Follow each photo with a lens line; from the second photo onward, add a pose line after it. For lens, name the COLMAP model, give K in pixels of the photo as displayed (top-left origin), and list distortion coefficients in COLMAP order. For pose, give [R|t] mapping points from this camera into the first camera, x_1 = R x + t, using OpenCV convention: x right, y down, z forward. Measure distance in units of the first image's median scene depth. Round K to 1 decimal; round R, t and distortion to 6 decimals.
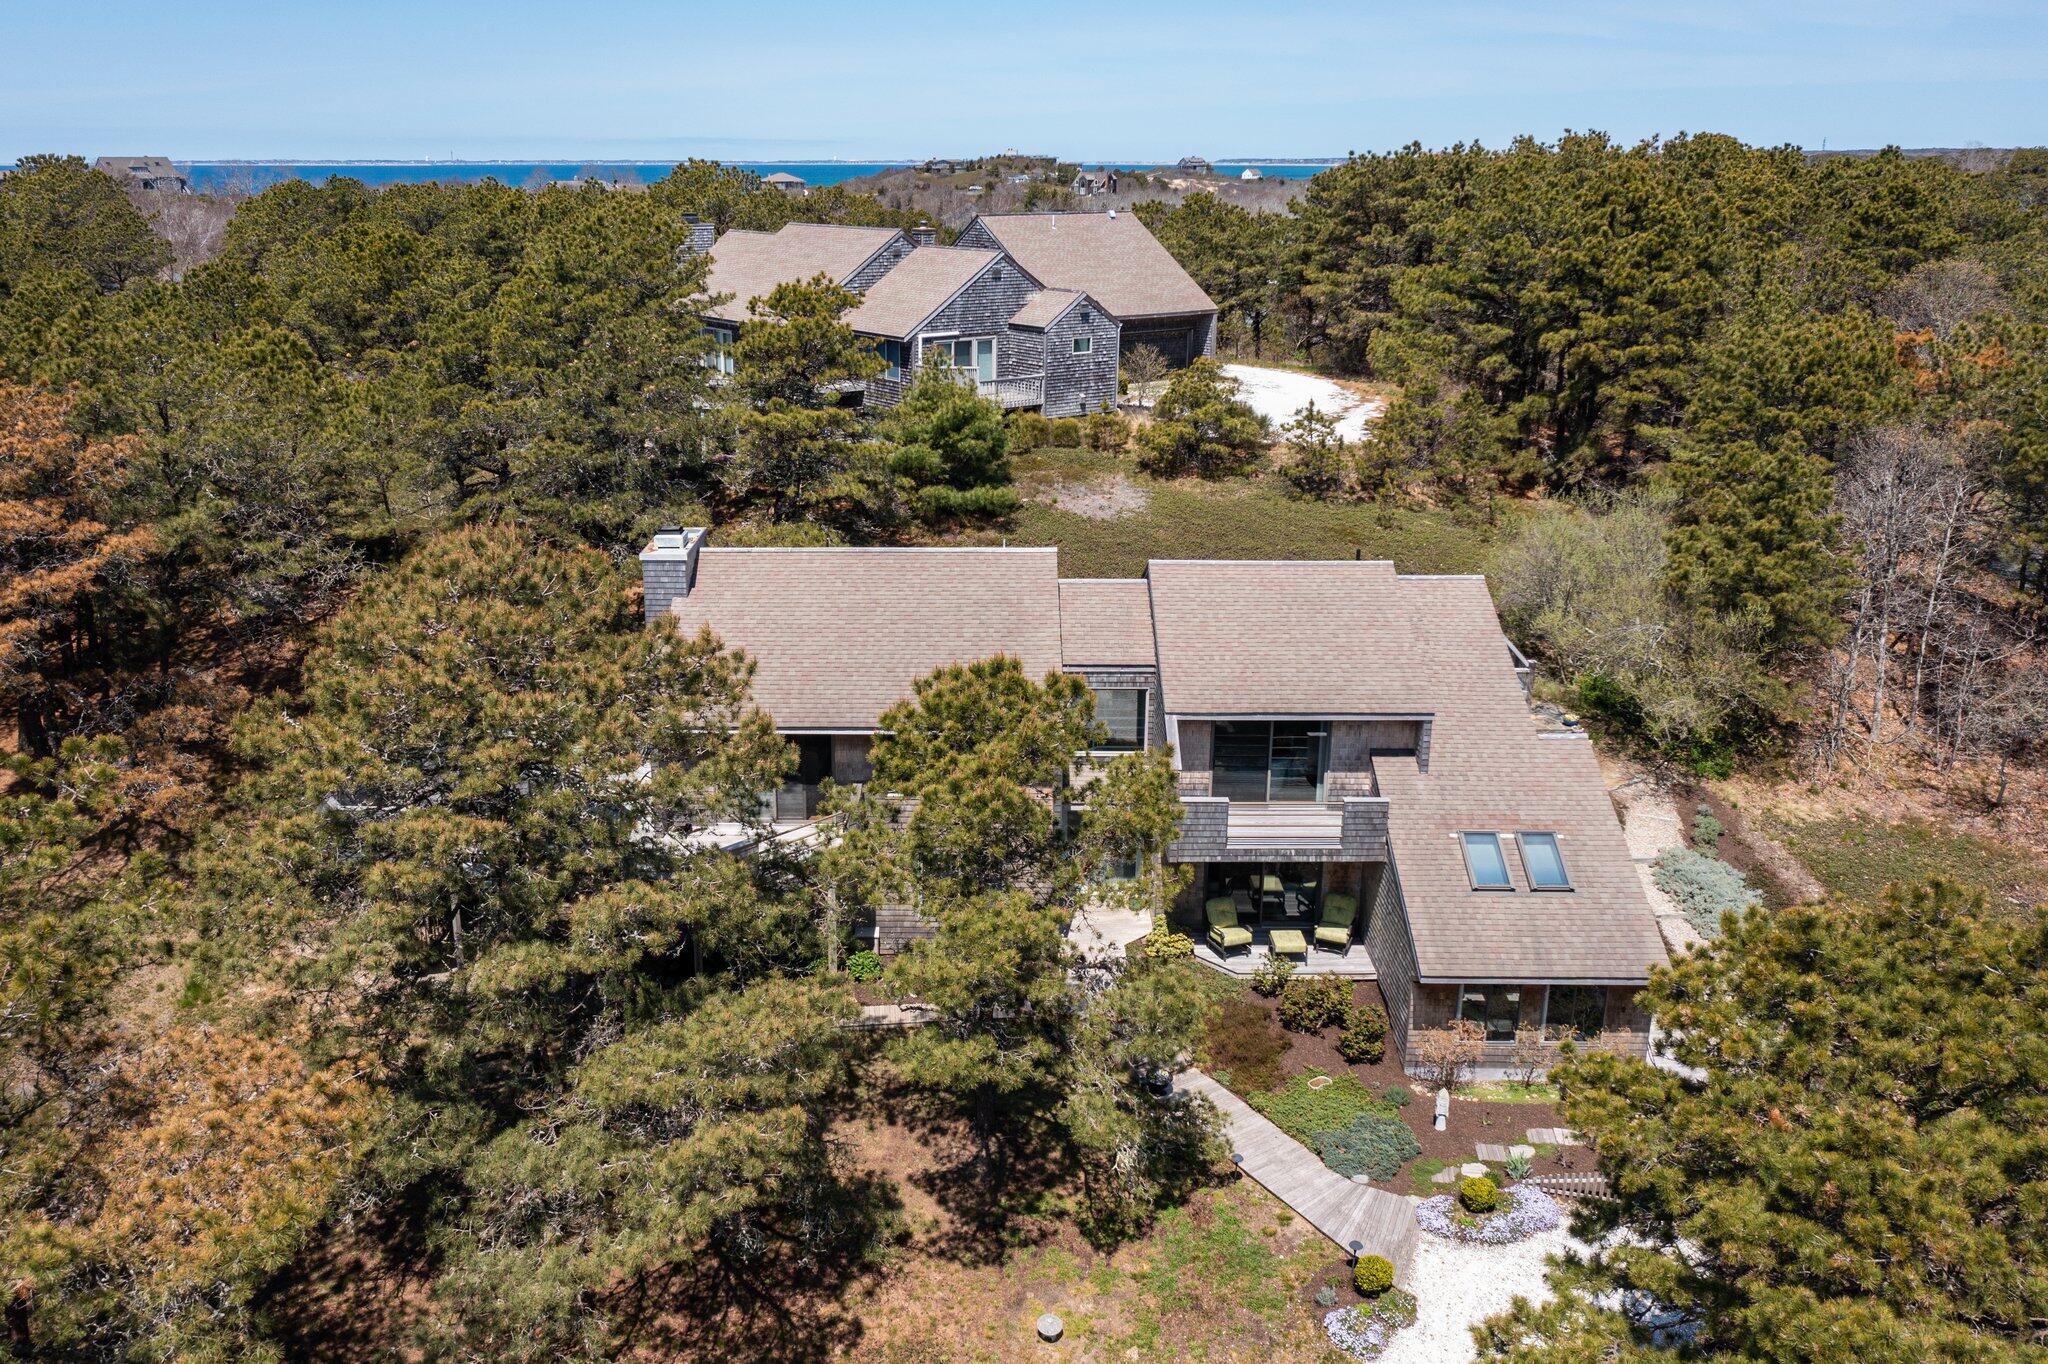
lens RADIAL K [[1576.7, 0, 1021.5], [0, 1576.7, 668.0], [0, 0, 1]] dist [-0.005353, 0.026845]
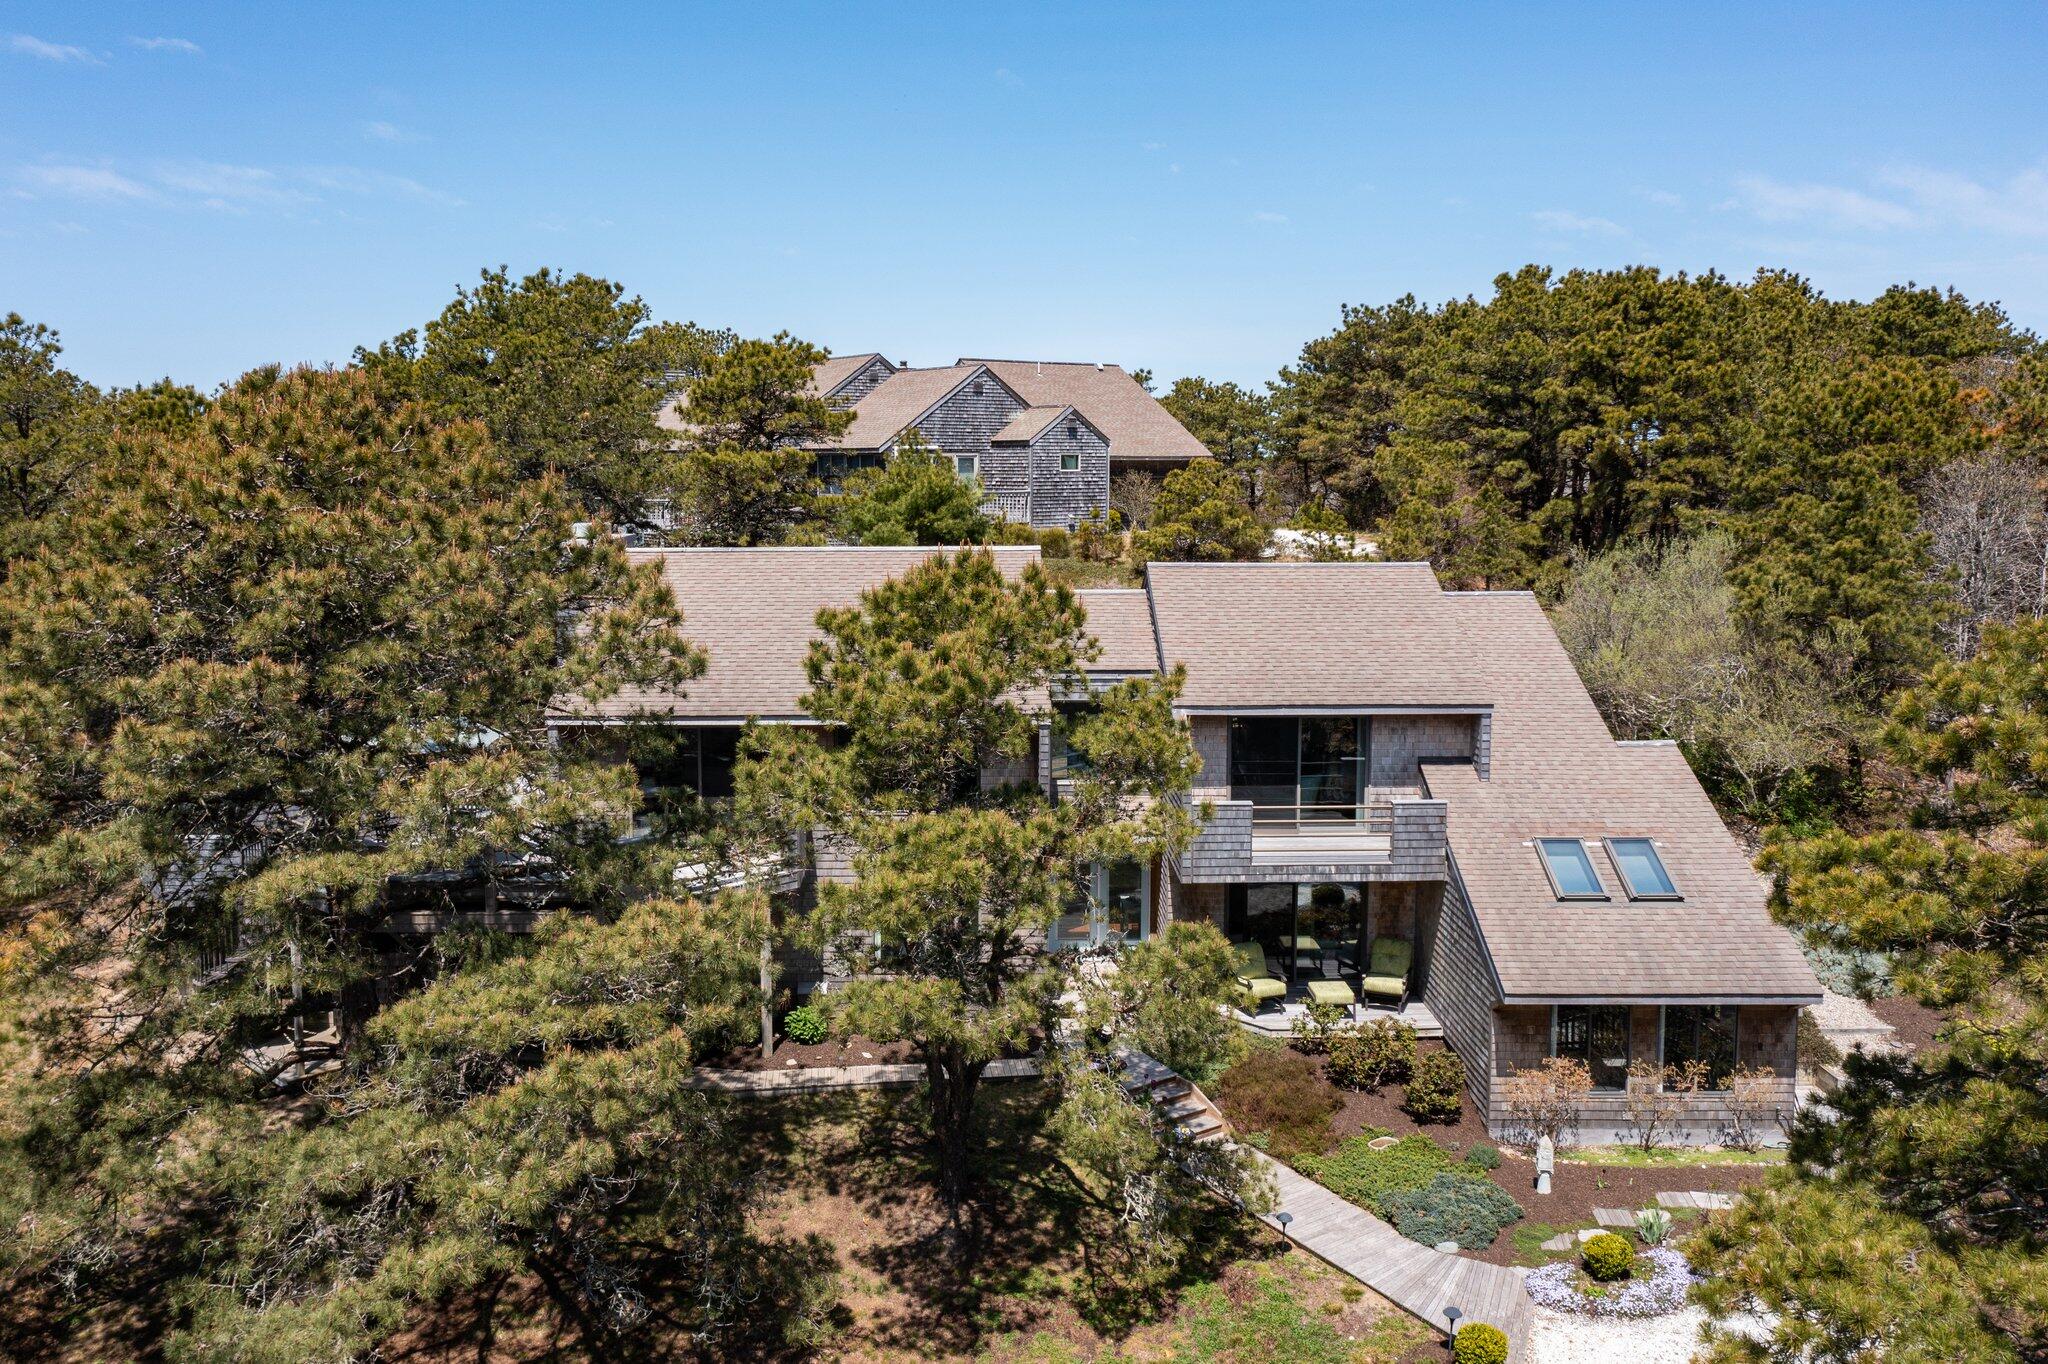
lens RADIAL K [[1576.7, 0, 1031.3], [0, 1576.7, 690.6], [0, 0, 1]] dist [-0.005353, 0.026845]
pose [[0.999896, -0.010611, 0.009730, 0.008847], [0.012213, 0.983019, -0.183099, 0.177017], [-0.007622, 0.183199, 0.983046, 0.184487]]
